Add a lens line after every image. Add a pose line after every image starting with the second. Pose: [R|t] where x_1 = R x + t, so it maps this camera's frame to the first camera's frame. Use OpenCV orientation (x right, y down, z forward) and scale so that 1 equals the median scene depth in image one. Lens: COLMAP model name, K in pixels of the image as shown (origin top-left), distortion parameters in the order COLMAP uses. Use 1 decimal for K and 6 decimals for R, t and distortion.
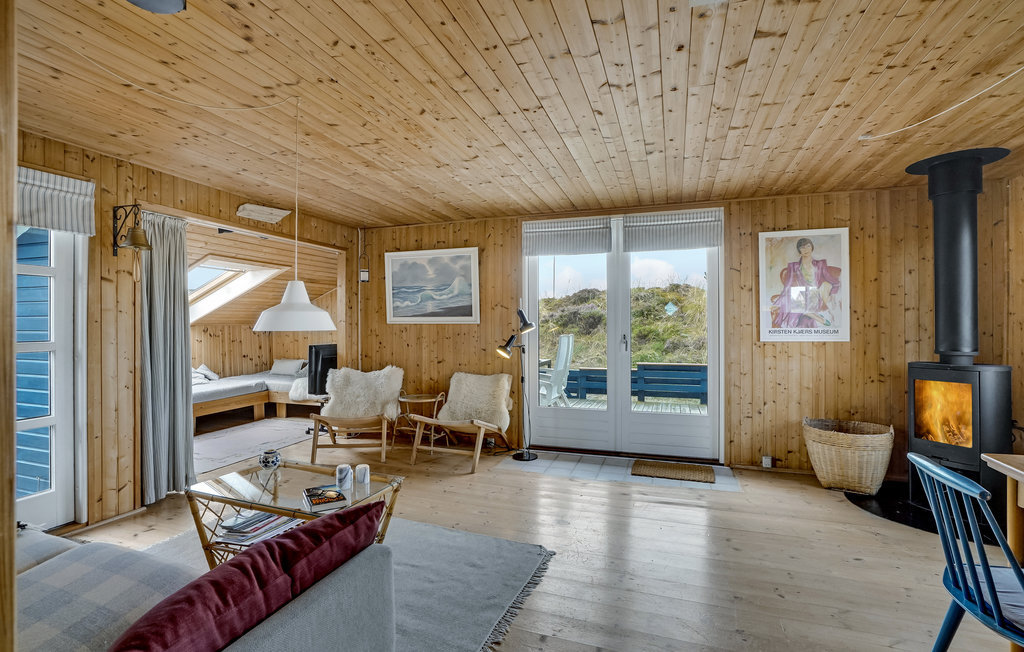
lens RADIAL K [[469.5, 0, 514.3], [0, 469.5, 324.1], [0, 0, 1]] dist [-0.038884, 0.018255]
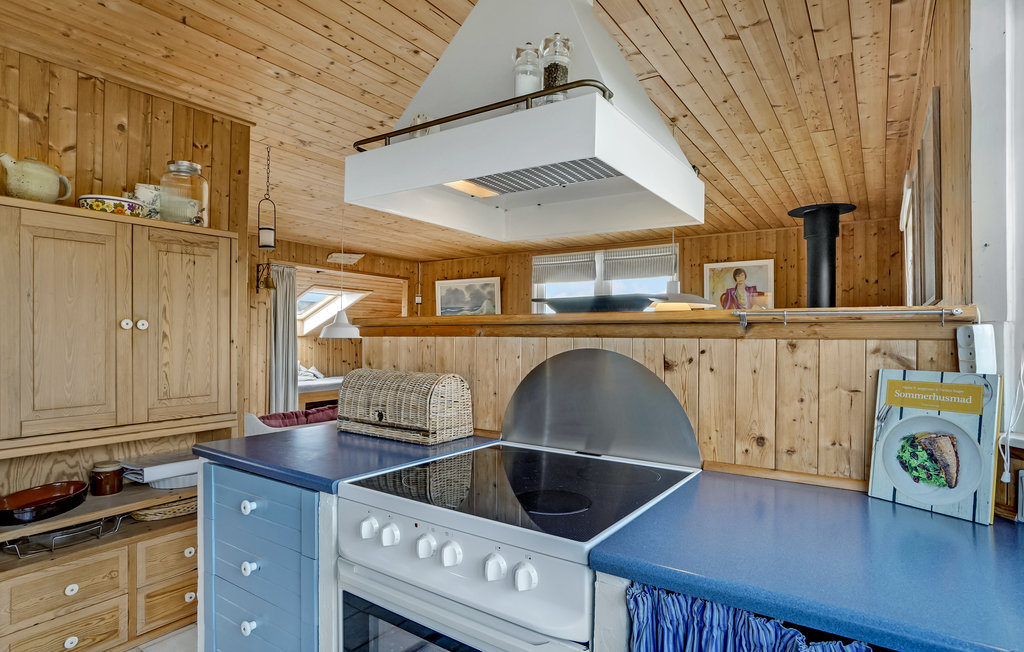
lens RADIAL K [[543.8, 0, 513.9], [0, 543.8, 336.1], [0, 0, 1]] dist [-0.004461, -0.000535]
pose [[0.964227, 0.012201, -0.264796, 0.439566], [-0.014656, 0.999866, -0.007297, 0.009173], [0.264671, 0.010917, 0.964277, -0.517709]]
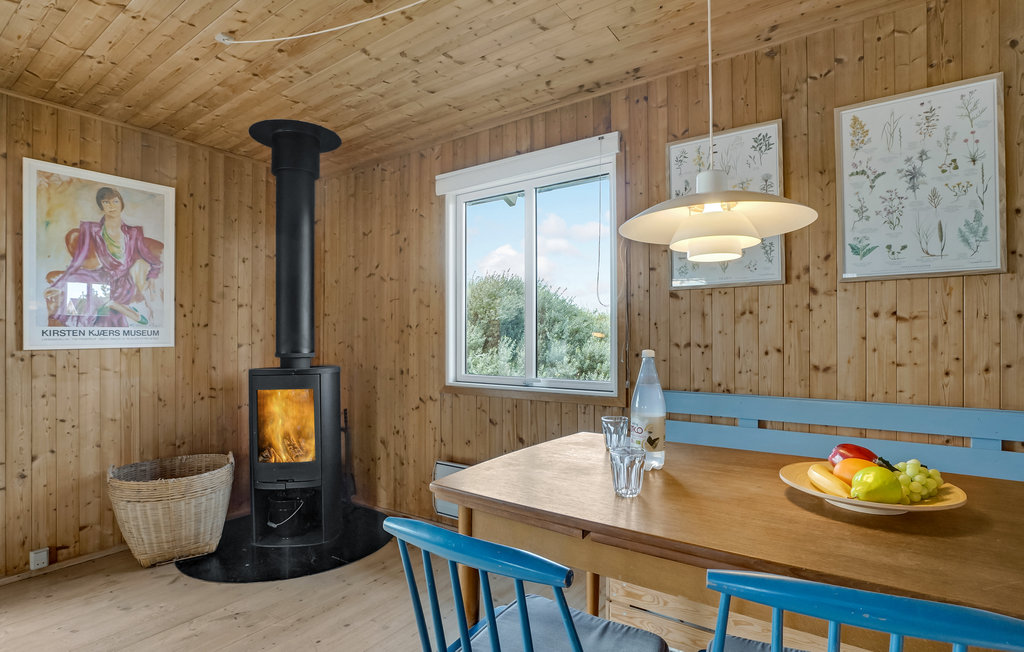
lens RADIAL K [[509.9, 0, 509.7], [0, 509.9, 333.1], [0, 0, 1]] dist [-0.059379, 0.024357]
pose [[0.286446, 0.008802, 0.958056, 0.128796], [0.003230, 0.999943, -0.010153, 0.025545], [-0.958091, 0.006003, 0.286401, 0.271468]]
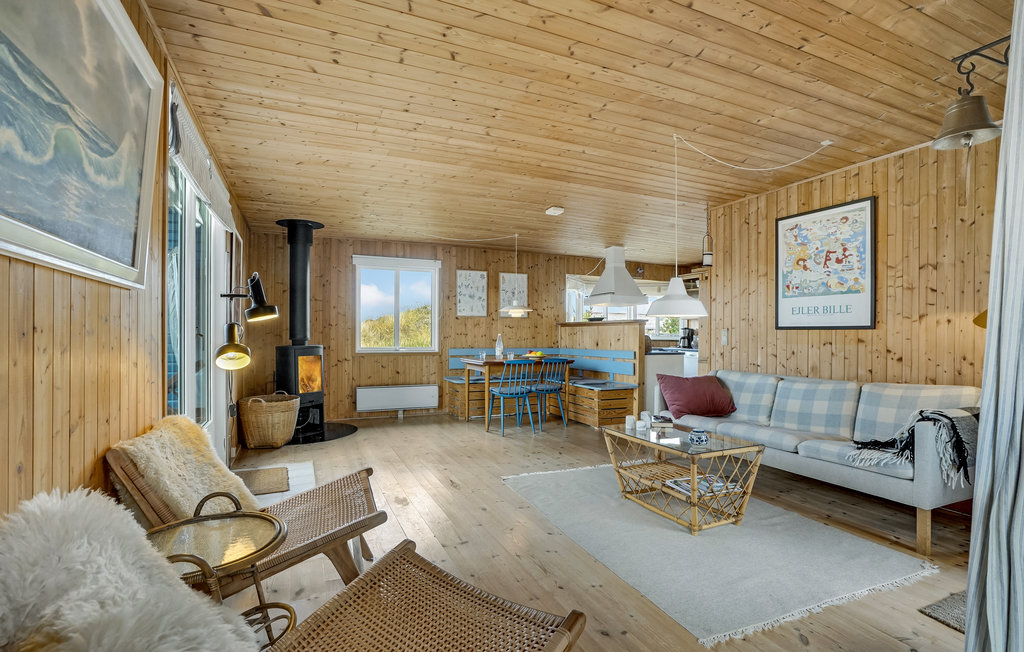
lens RADIAL K [[475.9, 0, 508.7], [0, 475.9, 333.8], [0, 0, 1]] dist [-0.049187, 0.000133]
pose [[-0.681311, 0.002040, 0.731992, -0.652797], [-0.000691, 0.999994, -0.003429, 0.039217], [-0.731994, -0.002842, -0.681305, 1.299135]]
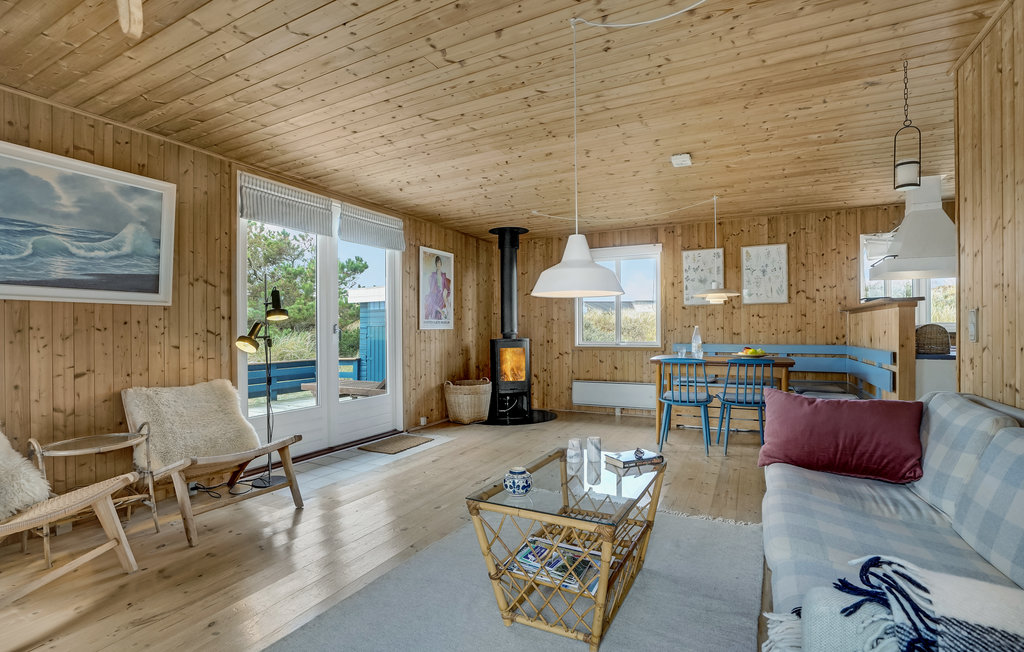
lens RADIAL K [[481.4, 0, 512.0], [0, 481.4, 326.0], [0, 0, 1]] dist [-0.052687, 0.017959]
pose [[0.141919, 0.010081, 0.989827, -0.793903], [0.006269, 0.999919, -0.011083, 0.045526], [-0.989858, 0.007778, 0.141844, 0.573735]]
